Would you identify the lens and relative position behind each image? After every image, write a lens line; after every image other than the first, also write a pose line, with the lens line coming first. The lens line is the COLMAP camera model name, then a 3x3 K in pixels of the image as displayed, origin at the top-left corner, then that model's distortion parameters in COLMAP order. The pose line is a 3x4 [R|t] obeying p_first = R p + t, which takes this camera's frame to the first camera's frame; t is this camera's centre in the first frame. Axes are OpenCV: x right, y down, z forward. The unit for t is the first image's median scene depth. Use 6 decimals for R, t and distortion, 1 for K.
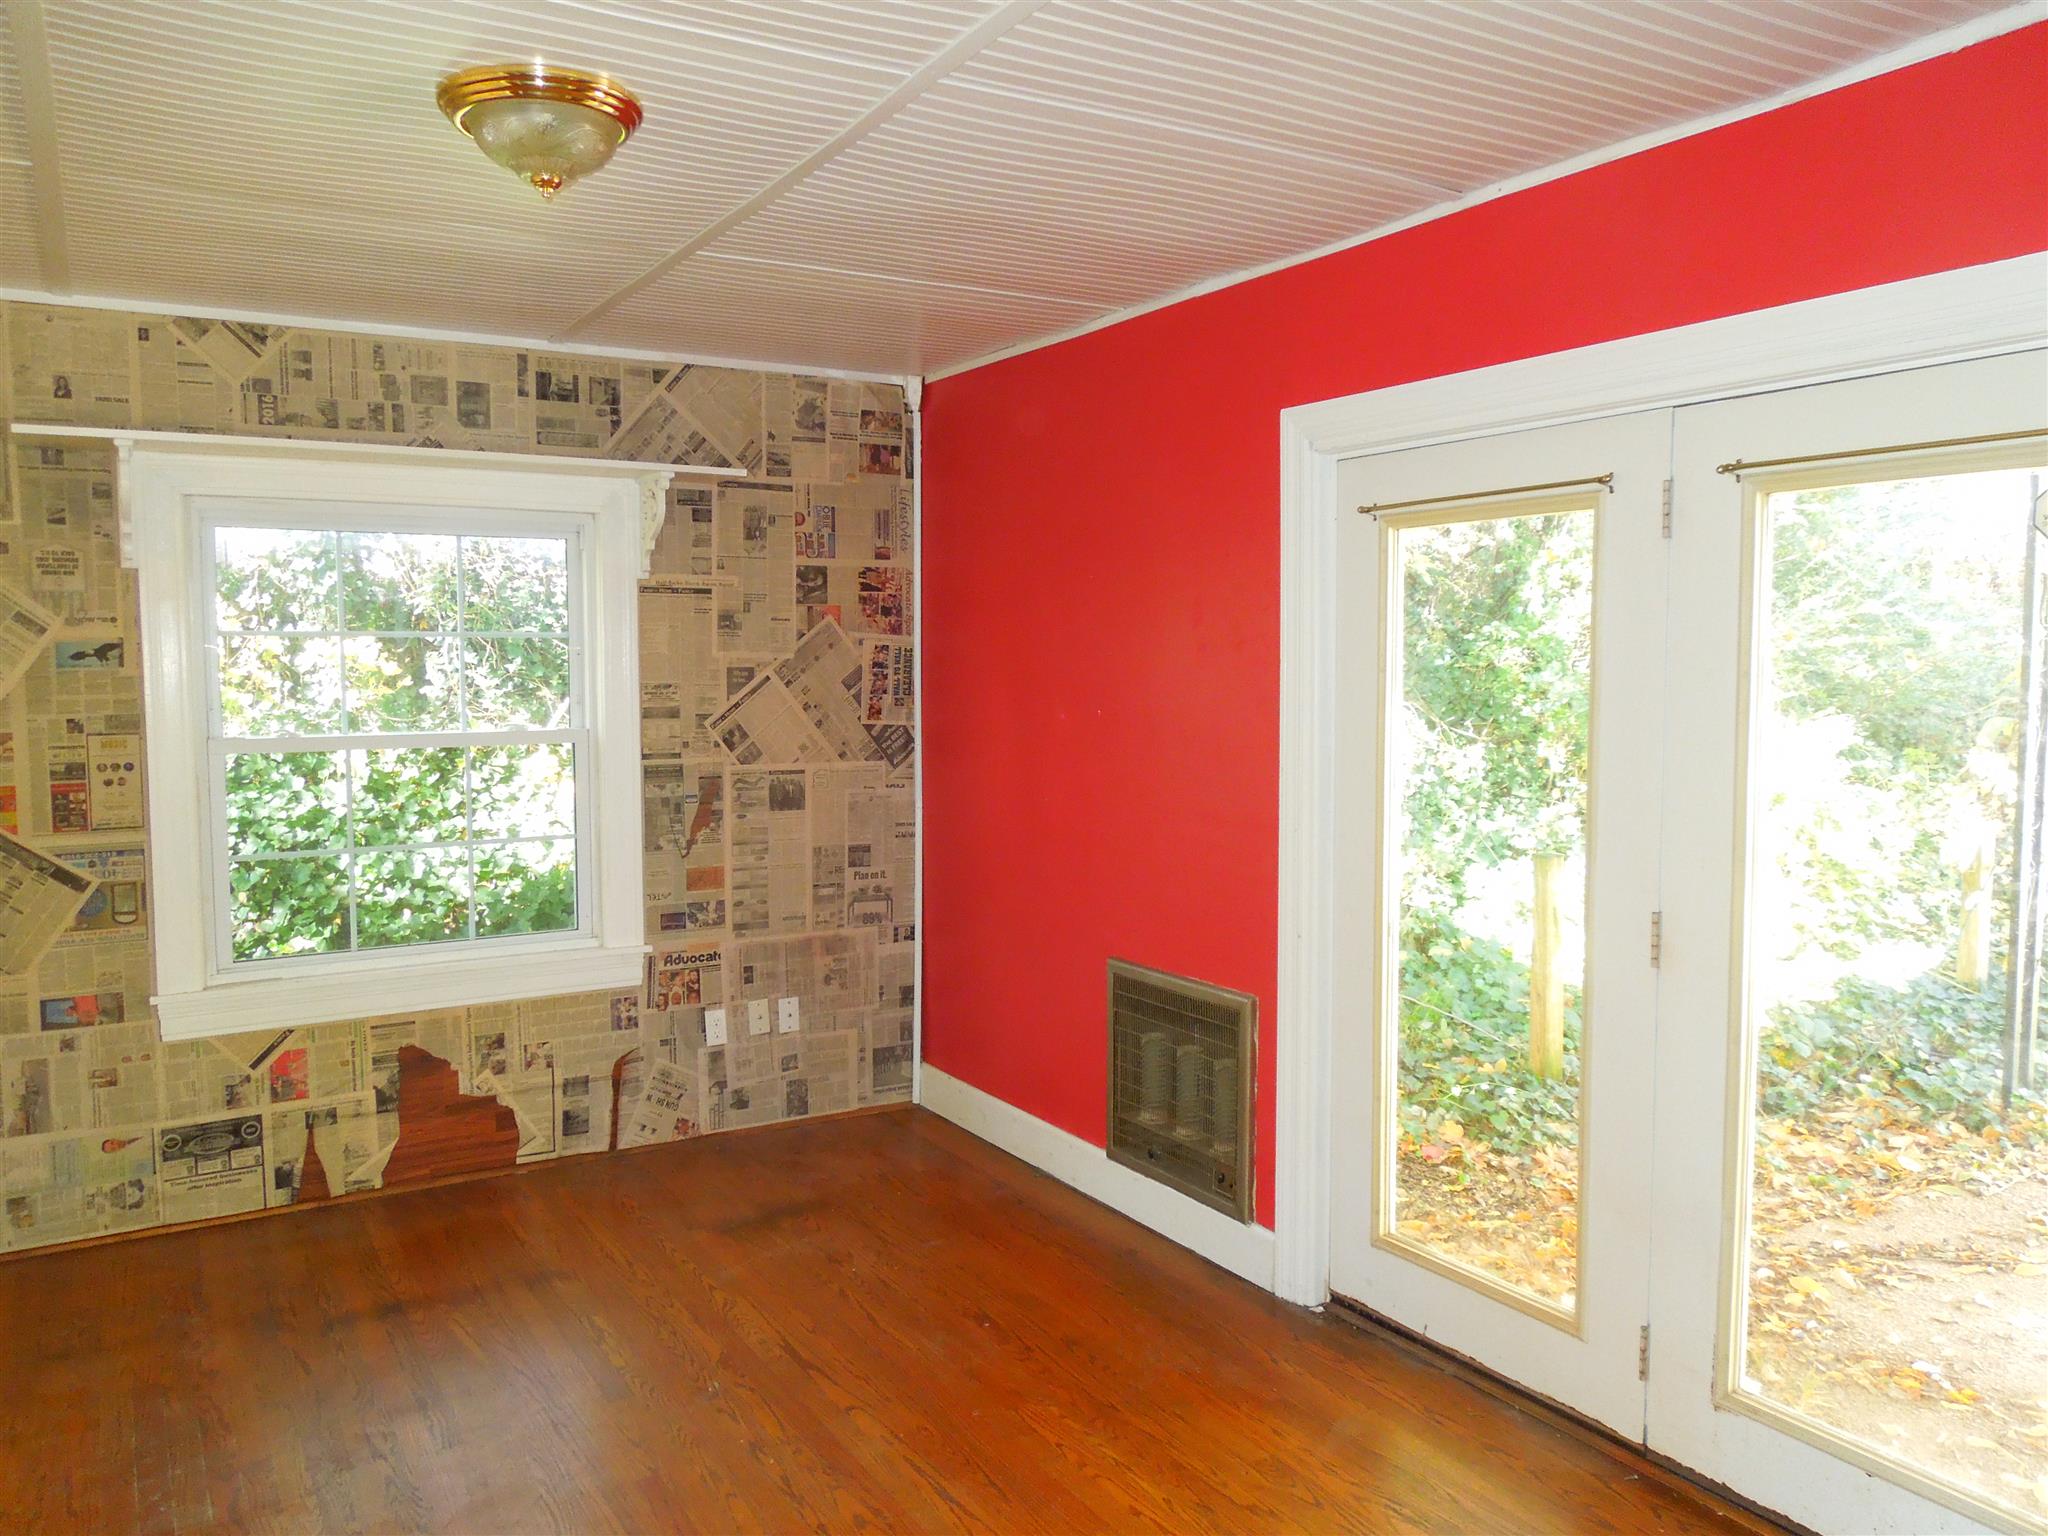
lens RADIAL K [[1551.2, 0, 1022.2], [0, 1551.2, 771.5], [0, 0, 1]] dist [-0.002399, -0.003001]
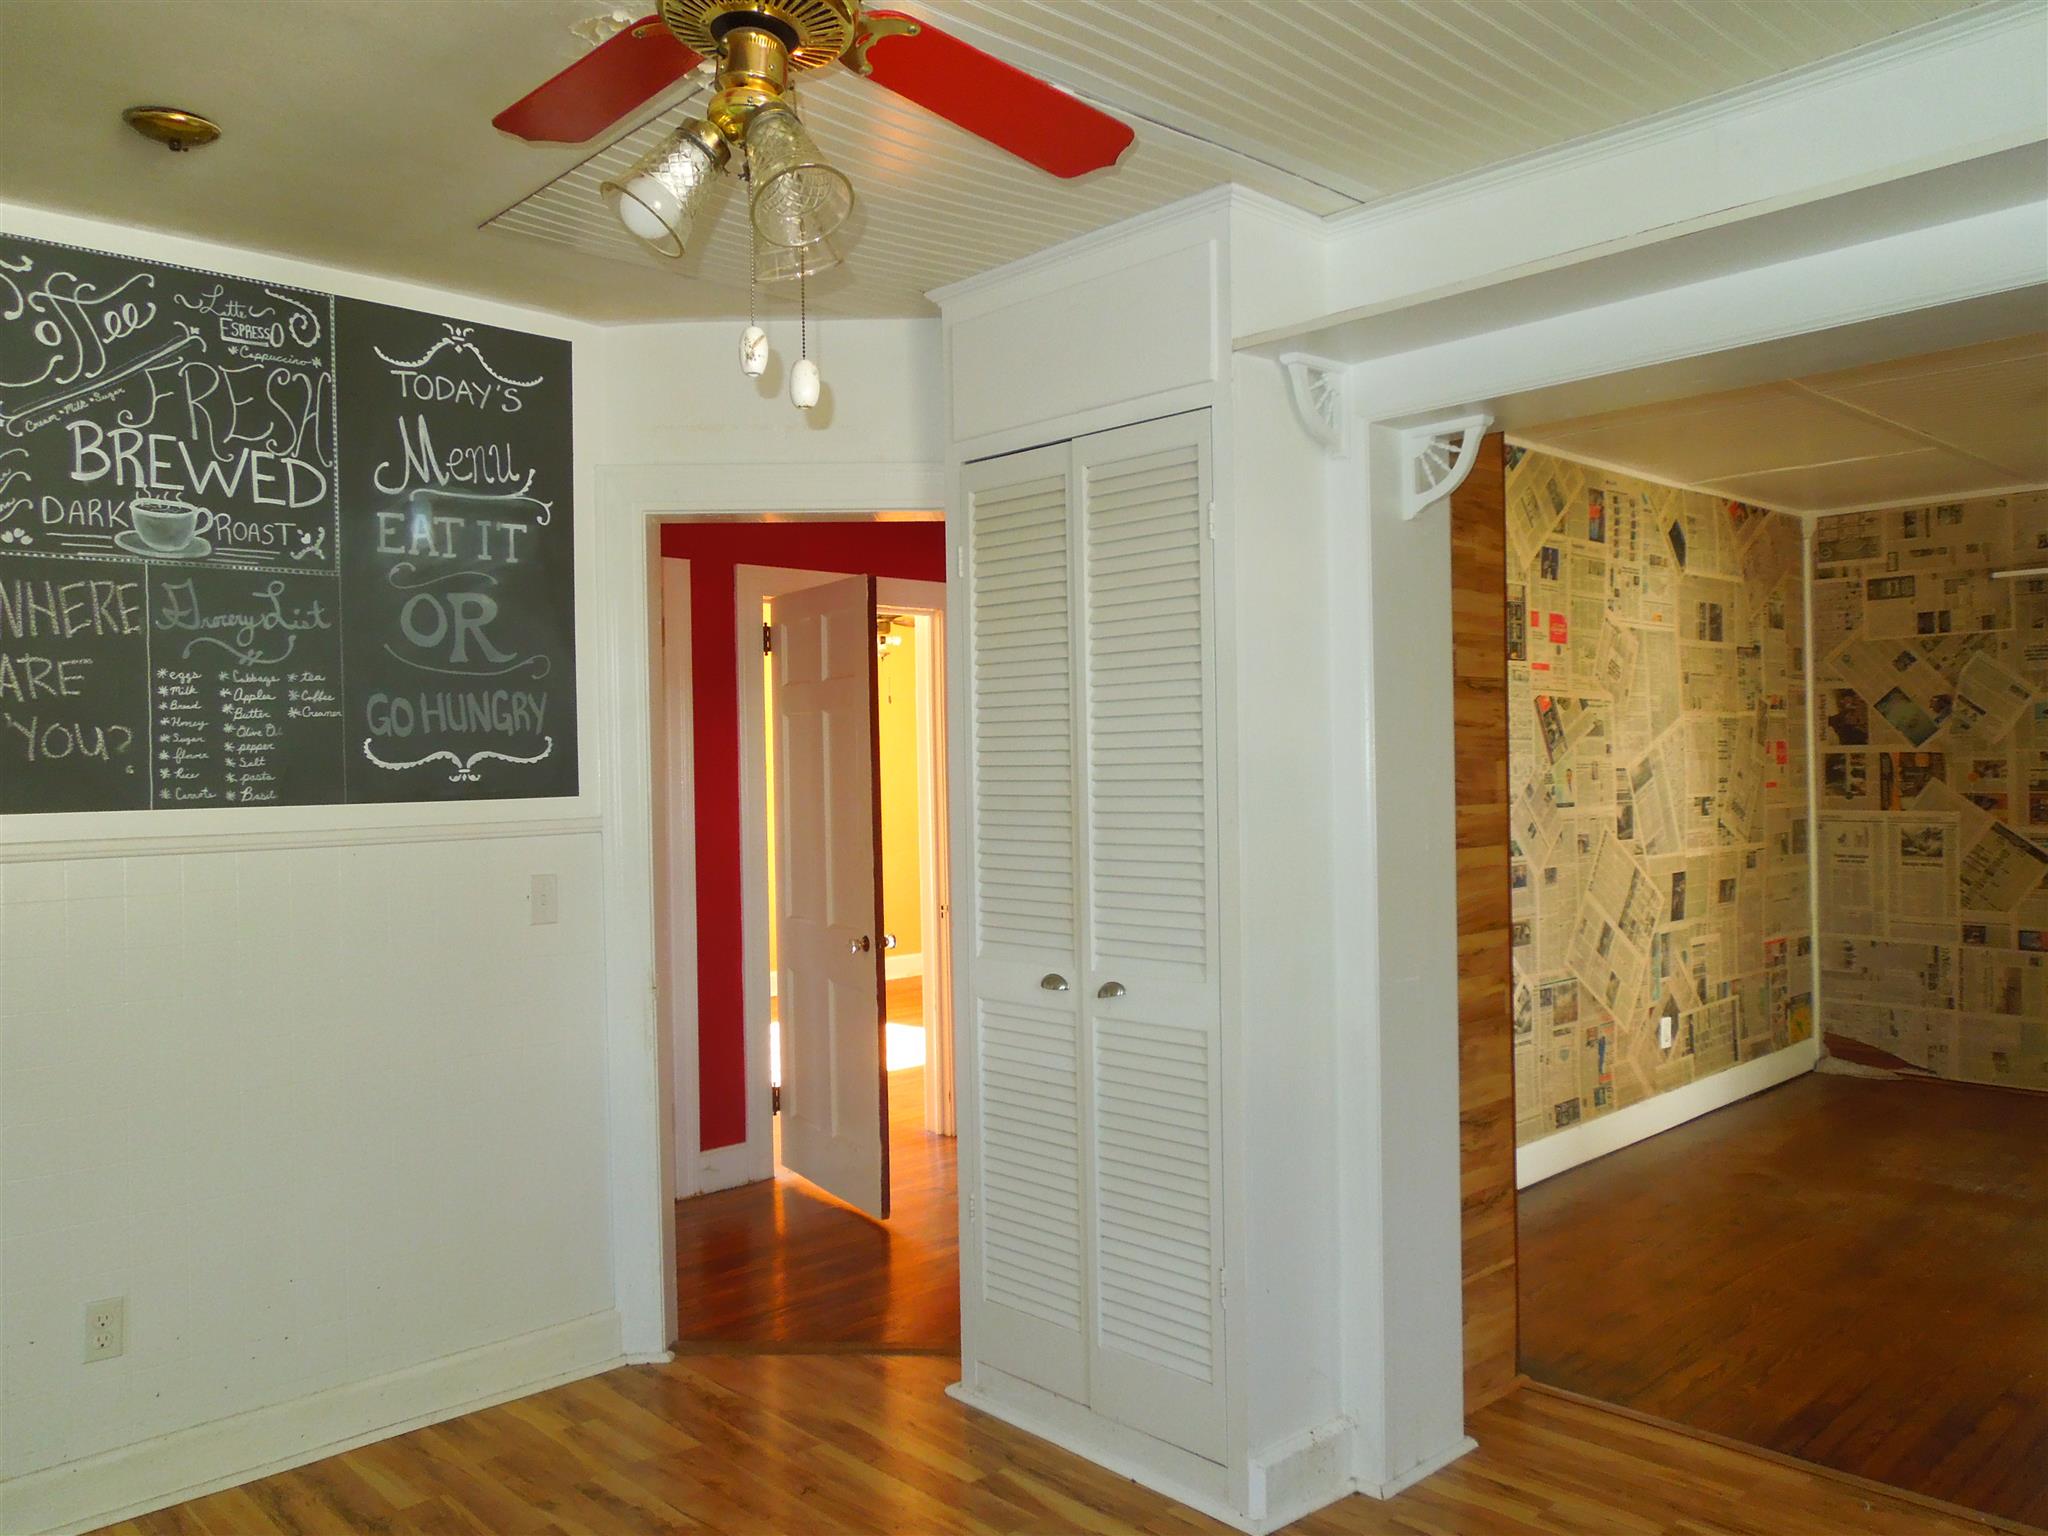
lens RADIAL K [[1551.2, 0, 1023.2], [0, 1551.2, 768.0], [0, 0, 1]] dist [-0.002399, -0.003001]
pose [[0.221115, 0.005136, -0.975234, 0.681575], [-0.049987, 0.998731, -0.006074, 0.043370], [0.973966, 0.050092, 0.221092, -0.344260]]
